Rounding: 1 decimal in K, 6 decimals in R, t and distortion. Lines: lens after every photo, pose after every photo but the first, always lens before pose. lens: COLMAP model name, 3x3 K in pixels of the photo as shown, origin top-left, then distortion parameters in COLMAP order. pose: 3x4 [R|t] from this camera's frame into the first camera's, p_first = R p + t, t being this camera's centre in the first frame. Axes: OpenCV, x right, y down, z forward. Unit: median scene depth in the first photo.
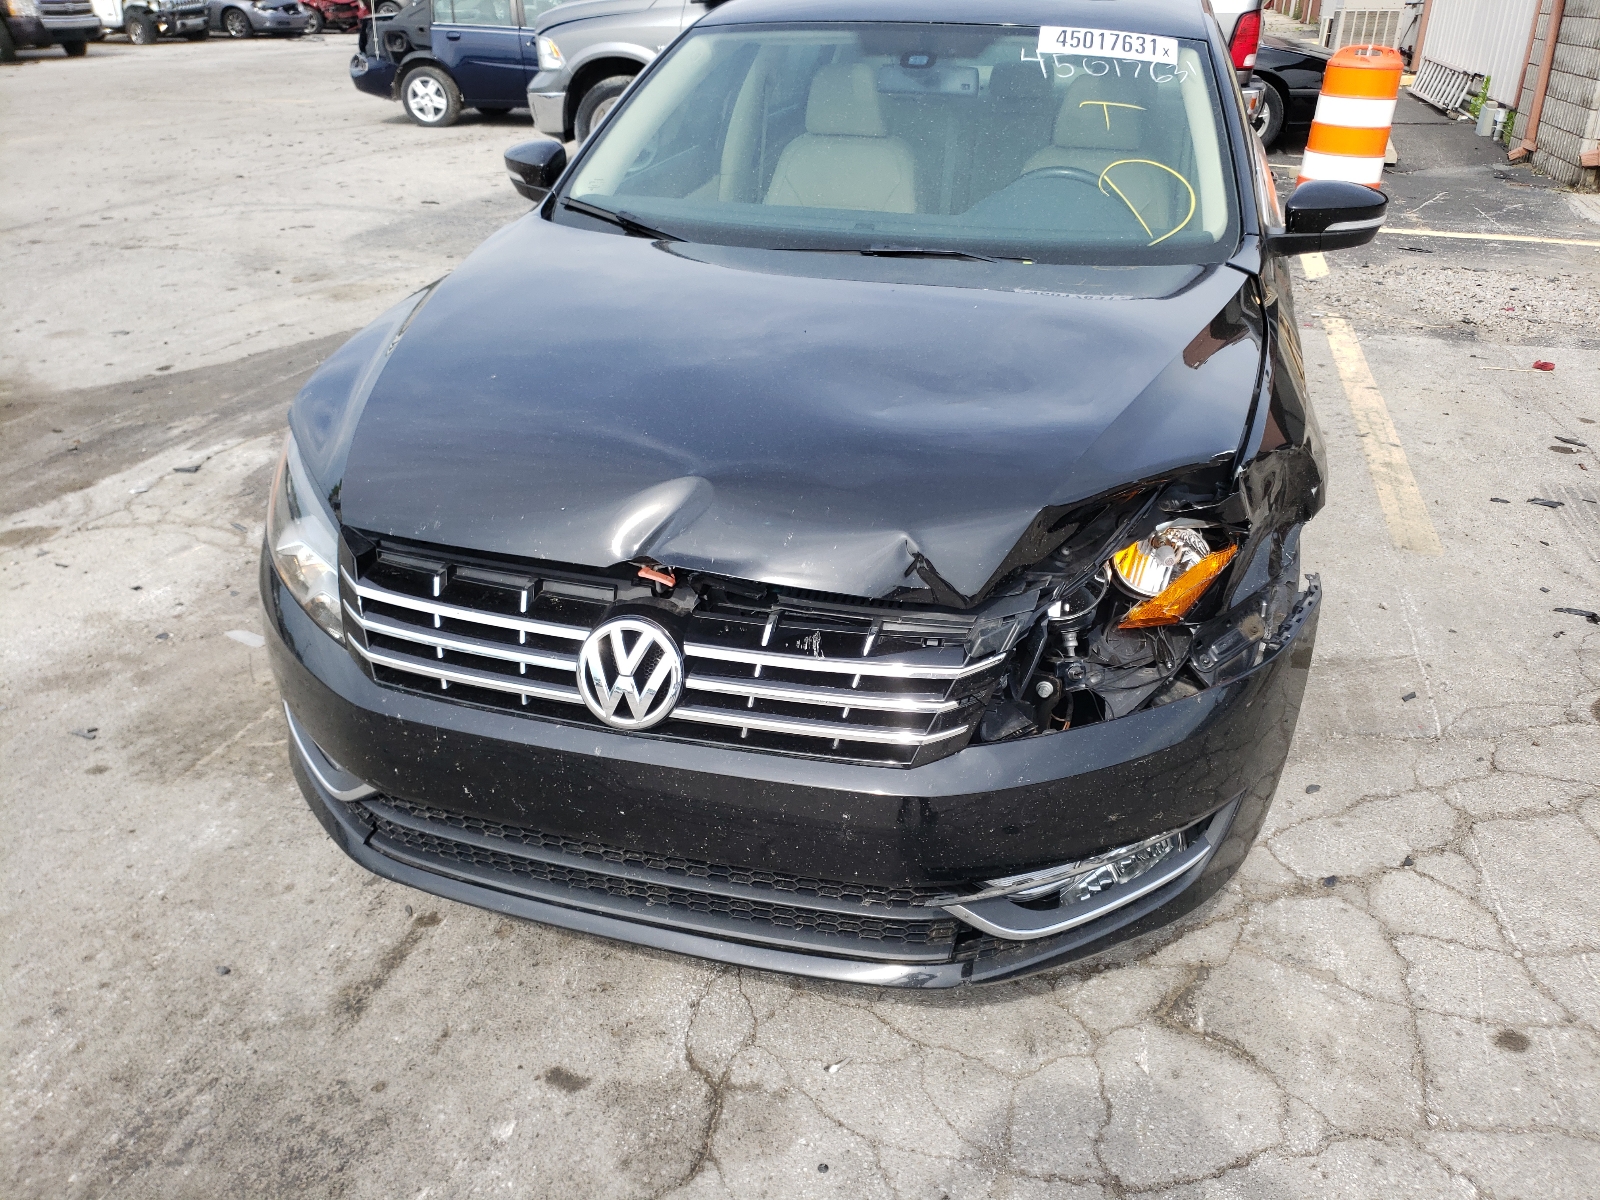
lens RADIAL K [[1283.3, 0, 800.0], [0, 1283.3, 600.0], [0, 0, 1]] dist [-0.006967, 0.000438]
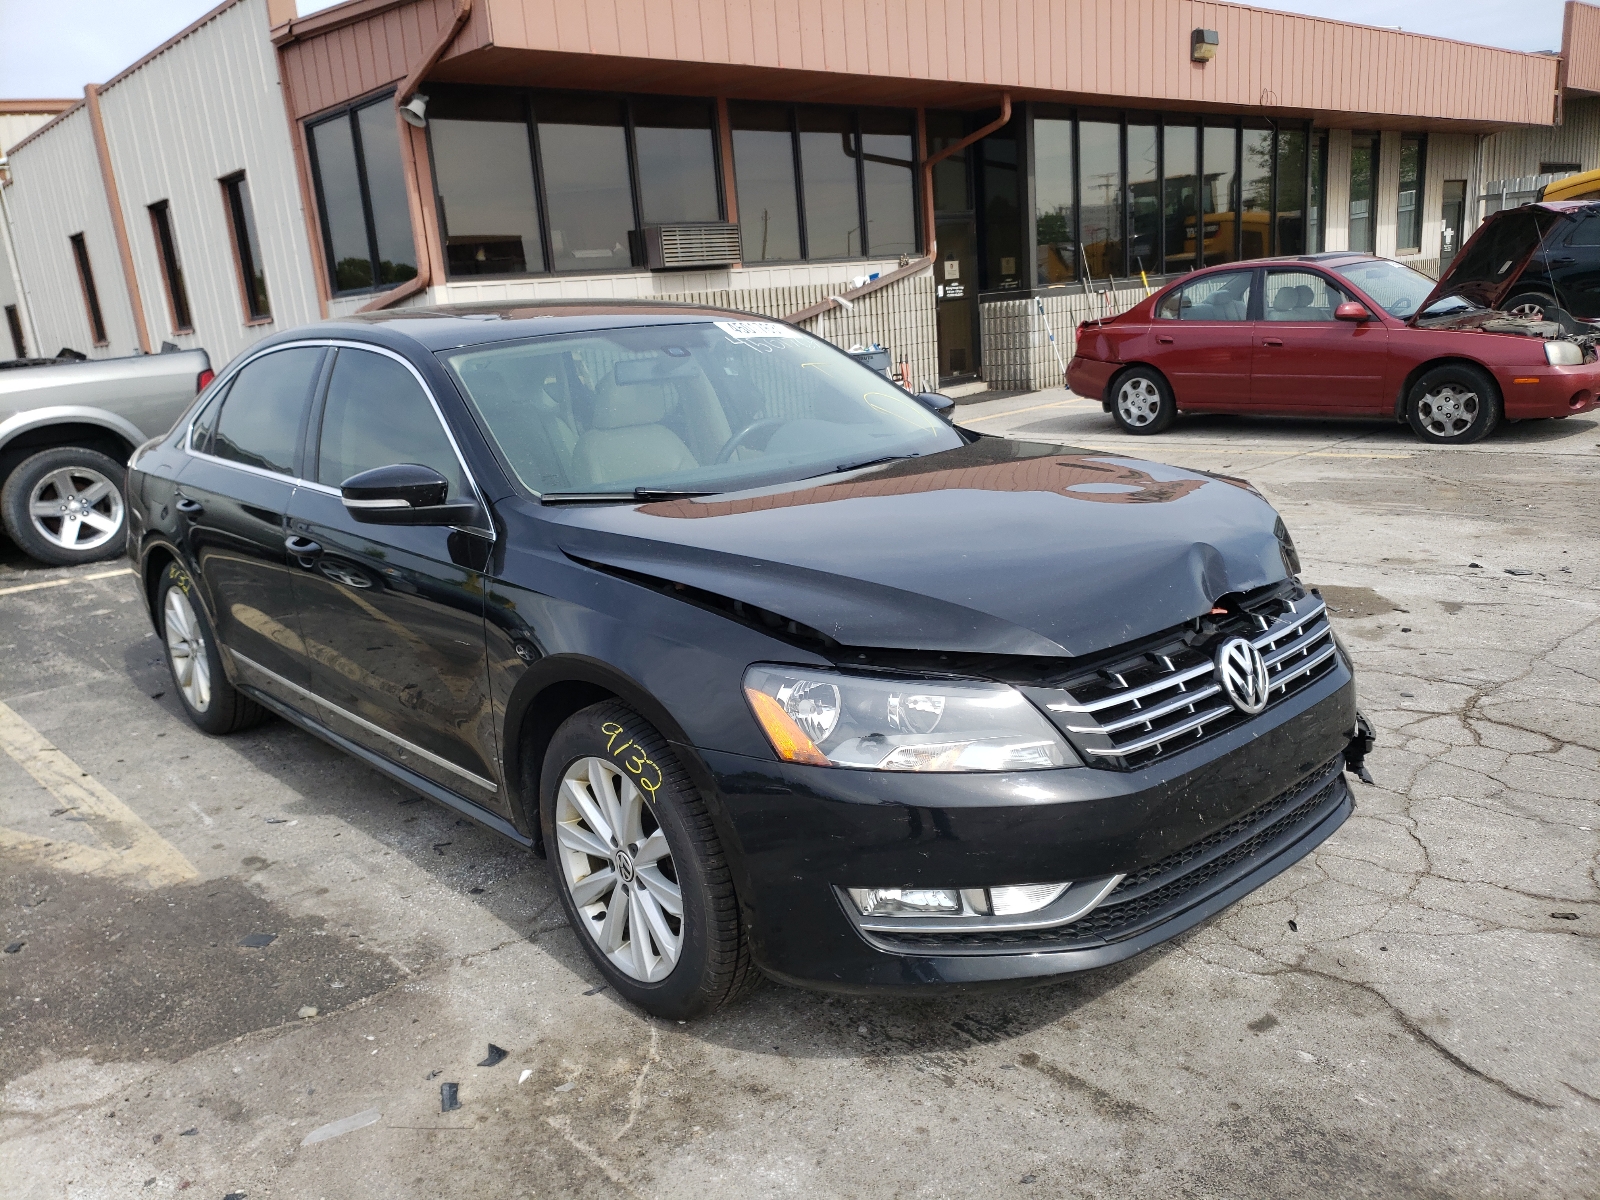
lens RADIAL K [[1266.4, 0, 813.4], [0, 1266.4, 591.9], [0, 0, 1]] dist [0.004048, 0.008303]
pose [[0.526053, -0.228569, 0.819161, -1.388136], [0.441970, 0.896396, -0.033707, -0.174969], [-0.726589, 0.379777, 0.572572, 0.440513]]
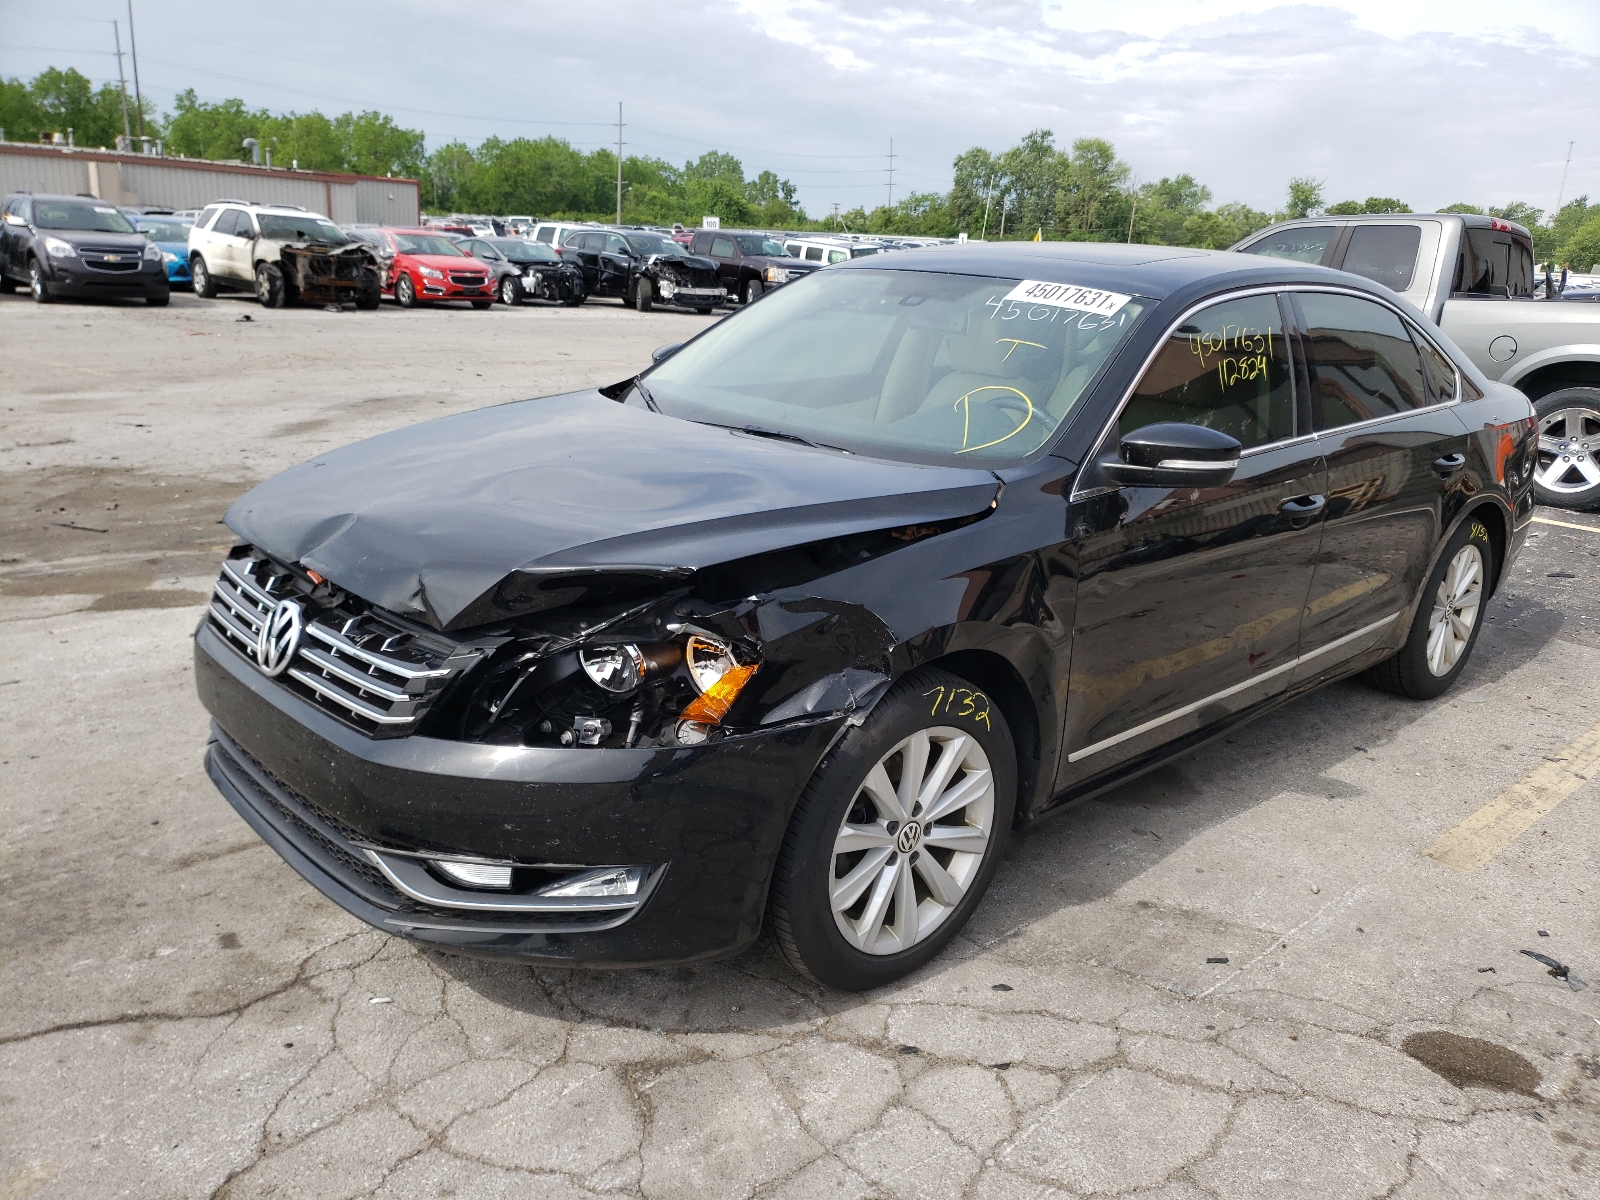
lens RADIAL K [[1241.2, 0, 800.0], [0, 1241.2, 600.0], [0, 0, 1]] dist [-0.005060, -0.003924]
pose [[0.862474, 0.177918, -0.473797, 0.913814], [-0.268972, 0.954153, -0.131322, 0.038480], [0.428711, 0.240700, 0.870787, 0.026086]]
